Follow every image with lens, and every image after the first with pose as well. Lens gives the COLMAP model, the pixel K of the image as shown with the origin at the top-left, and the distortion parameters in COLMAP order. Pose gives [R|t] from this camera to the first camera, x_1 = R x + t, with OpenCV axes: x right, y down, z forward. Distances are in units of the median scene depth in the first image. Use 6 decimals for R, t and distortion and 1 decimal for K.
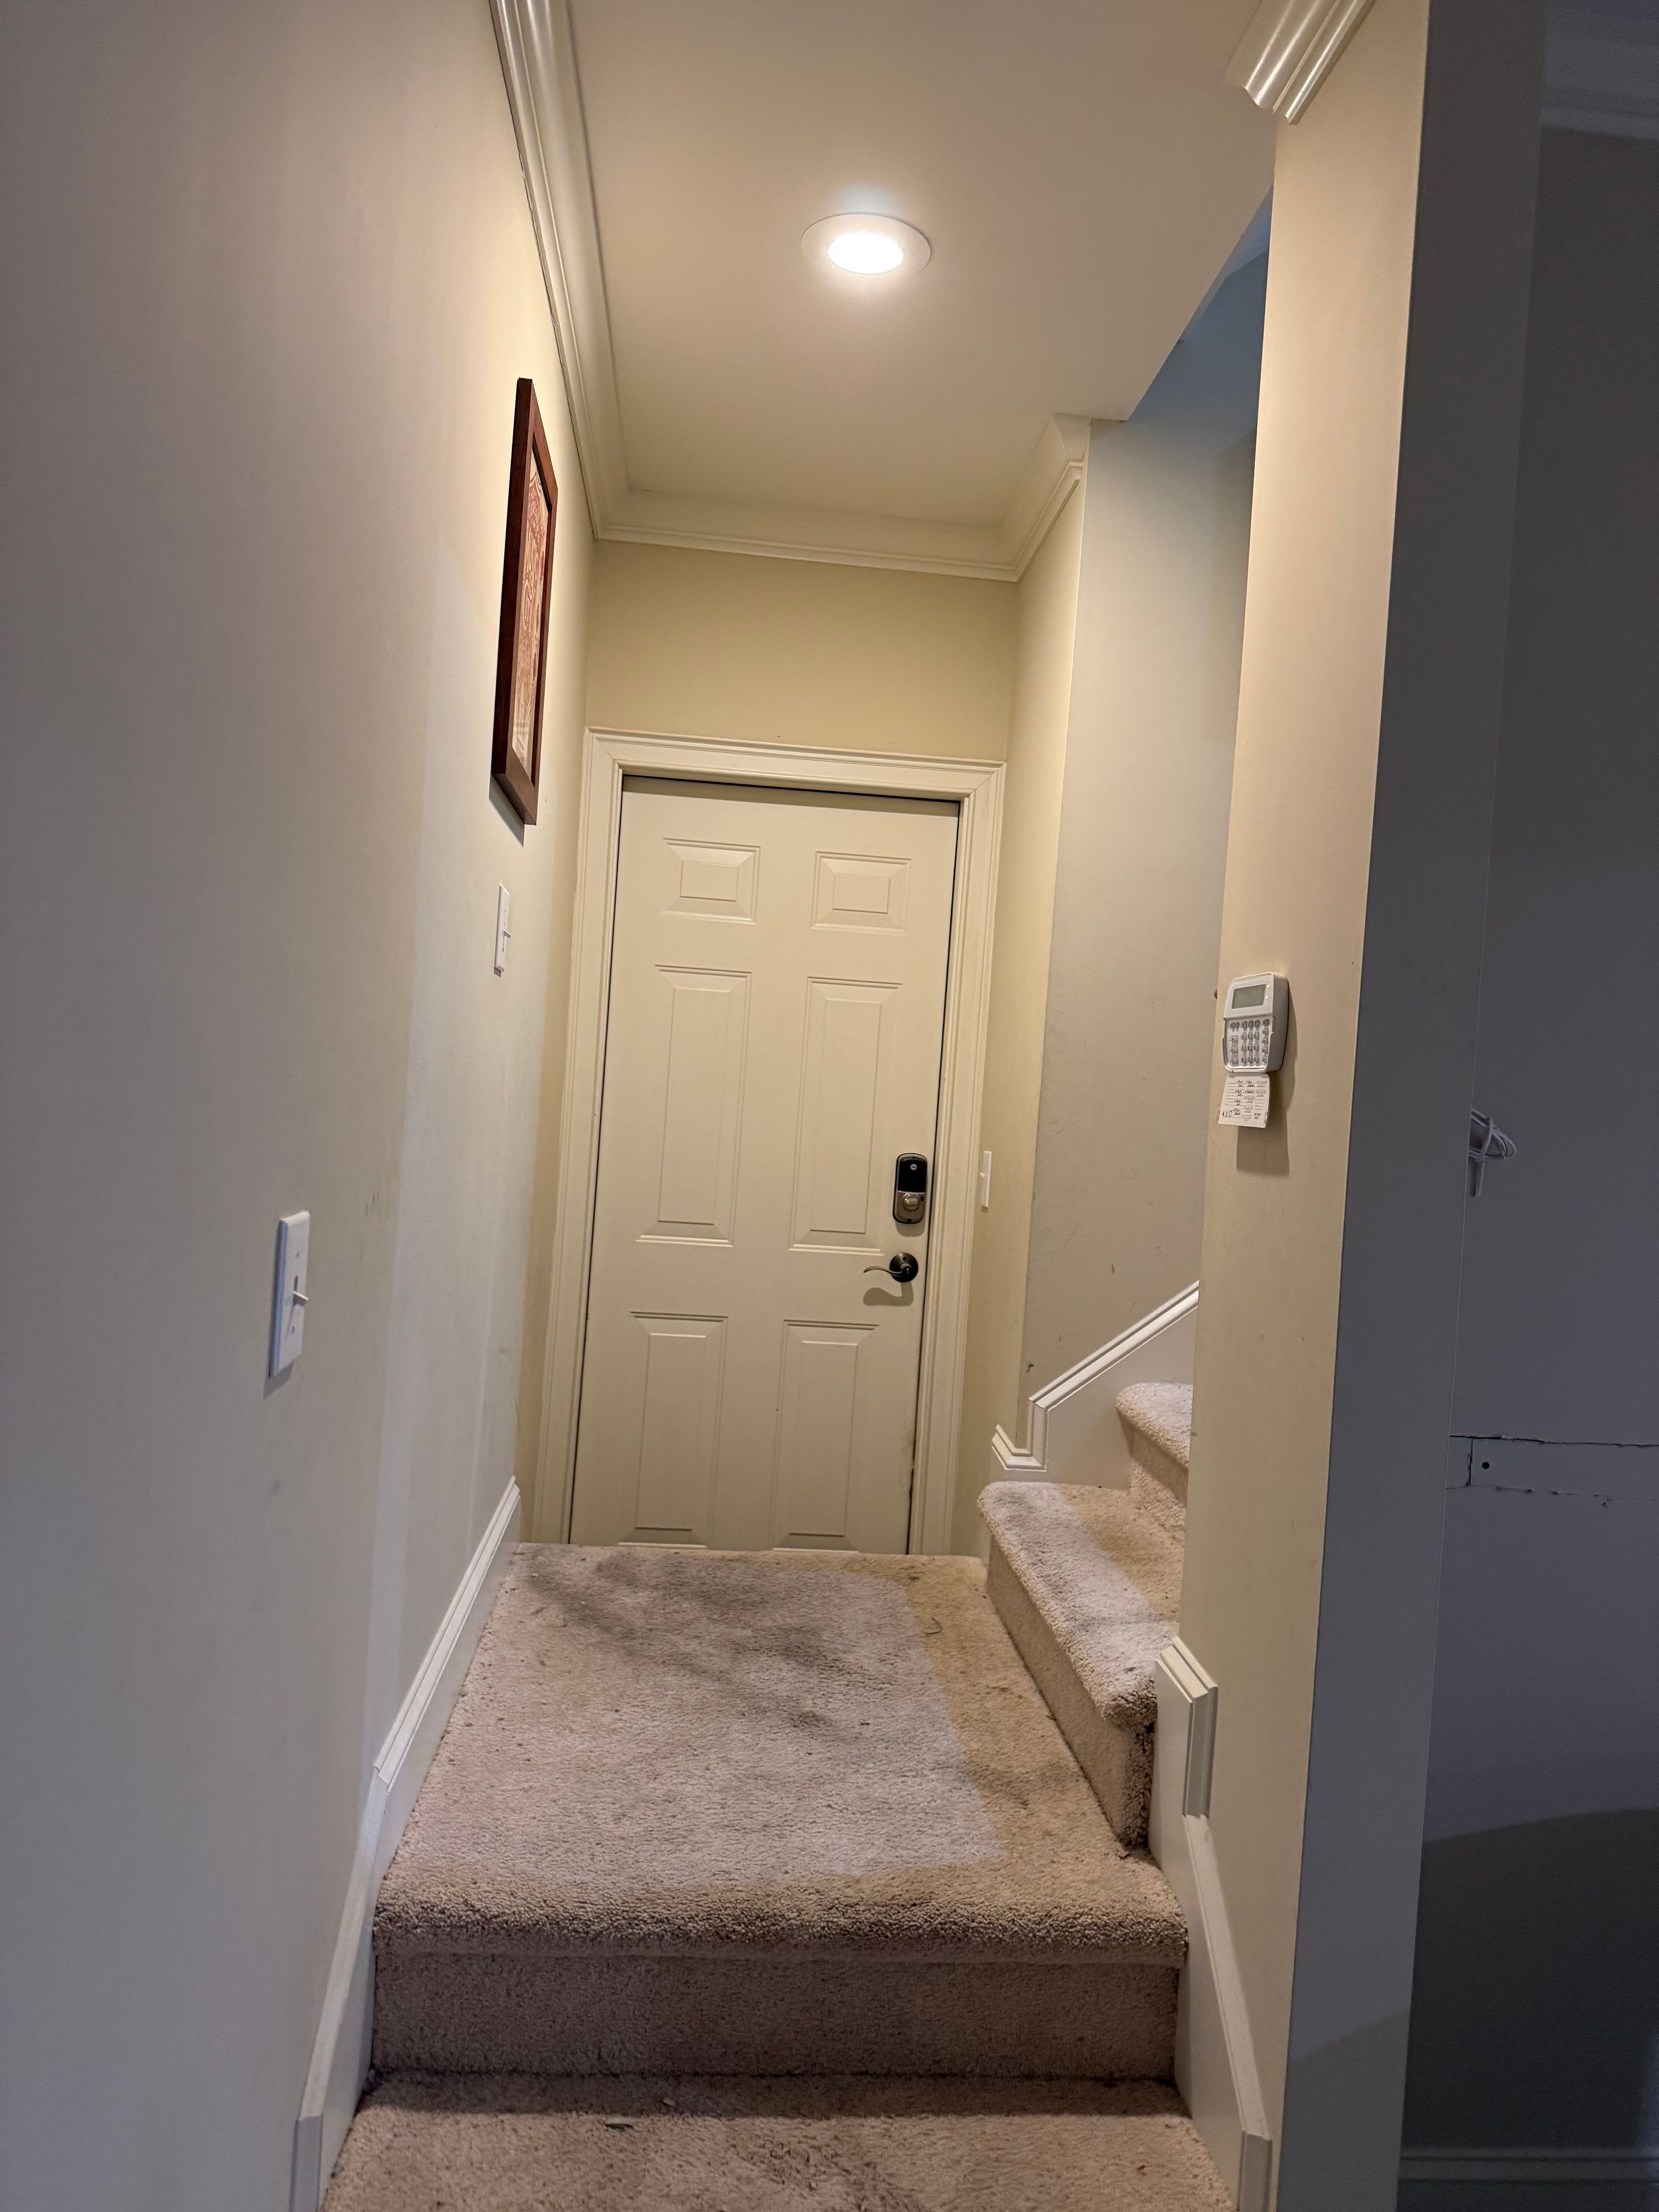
lens RADIAL K [[1549.4, 0, 824.2], [0, 1549.4, 1103.5], [0, 0, 1]] dist [0.125244, -0.210581]
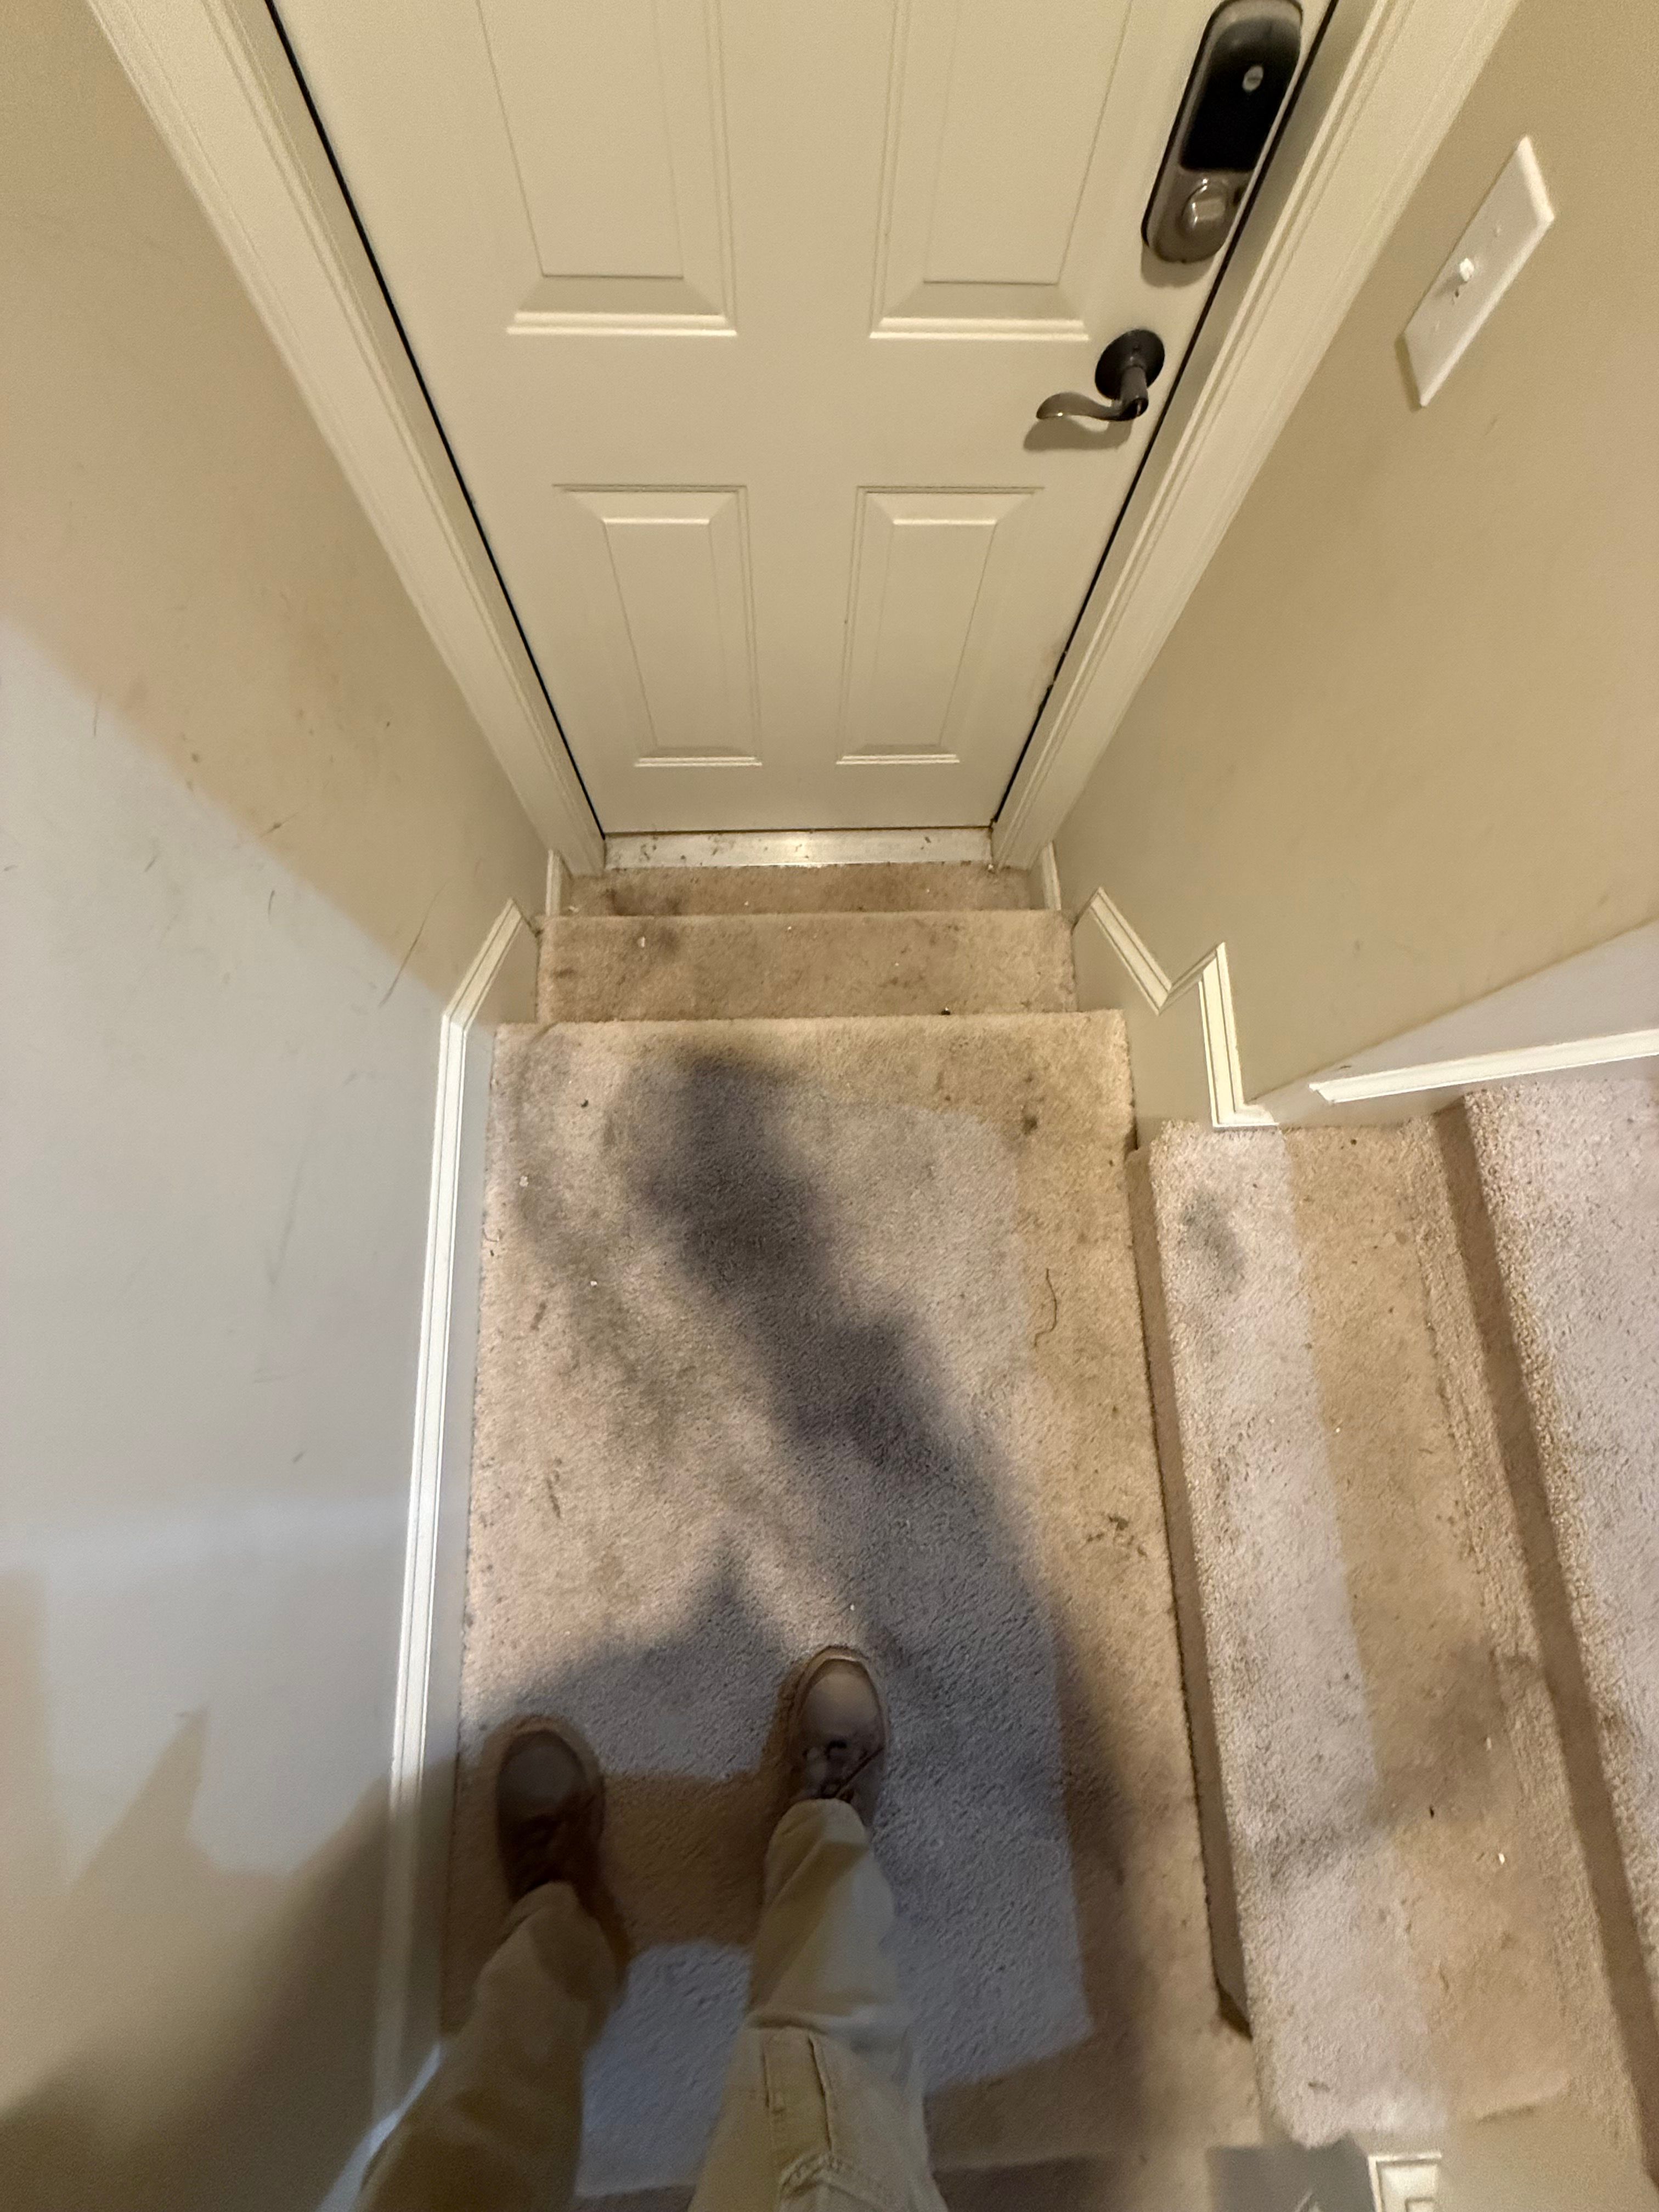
lens RADIAL K [[883.7, 0, 830.8], [0, 883.7, 1098.8], [0, 0, 1]] dist [0.001483, 0.000432]
pose [[0.998940, 0.028874, -0.035846, -0.018627], [0.027666, 0.245731, 0.968943, -0.090414], [0.036786, -0.968908, 0.244672, 0.739898]]
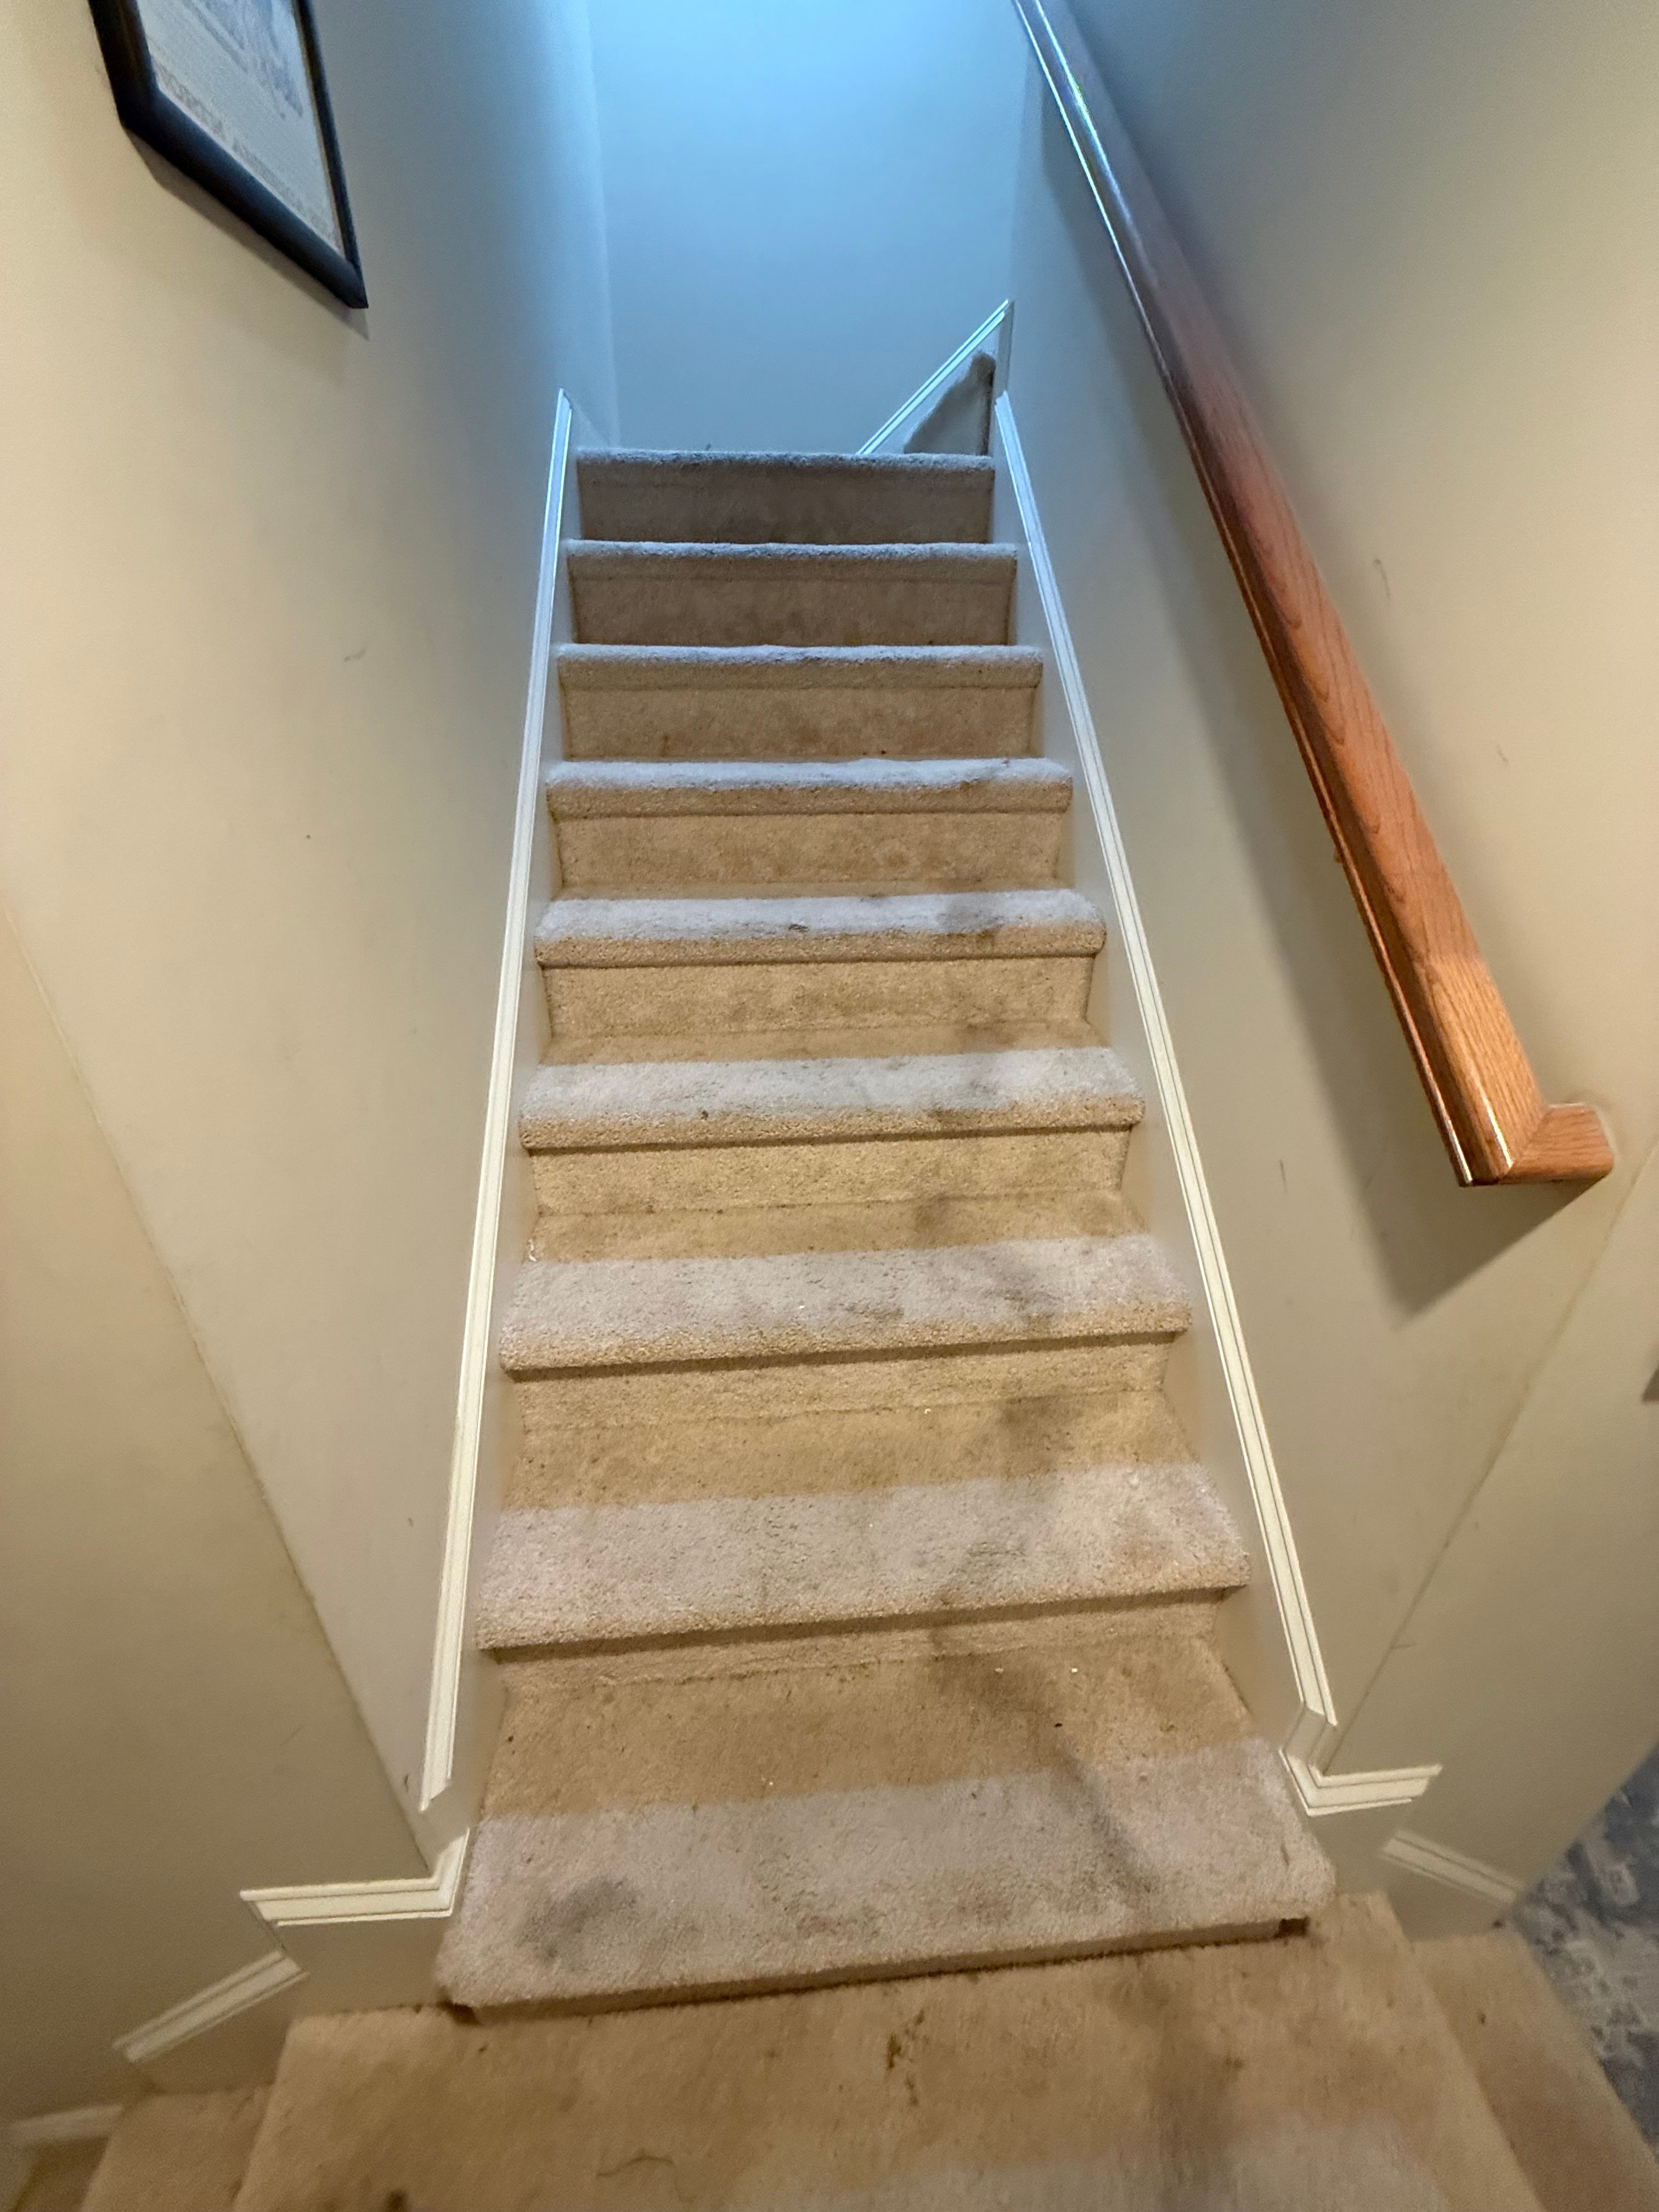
lens RADIAL K [[883.7, 0, 830.8], [0, 883.7, 1098.8], [0, 0, 1]] dist [0.001483, 0.000432]
pose [[-0.011867, -0.537028, 0.843481, 0.001492], [-0.002117, 0.843552, 0.537043, -0.147004], [-0.999927, 0.004588, -0.011147, 0.698512]]
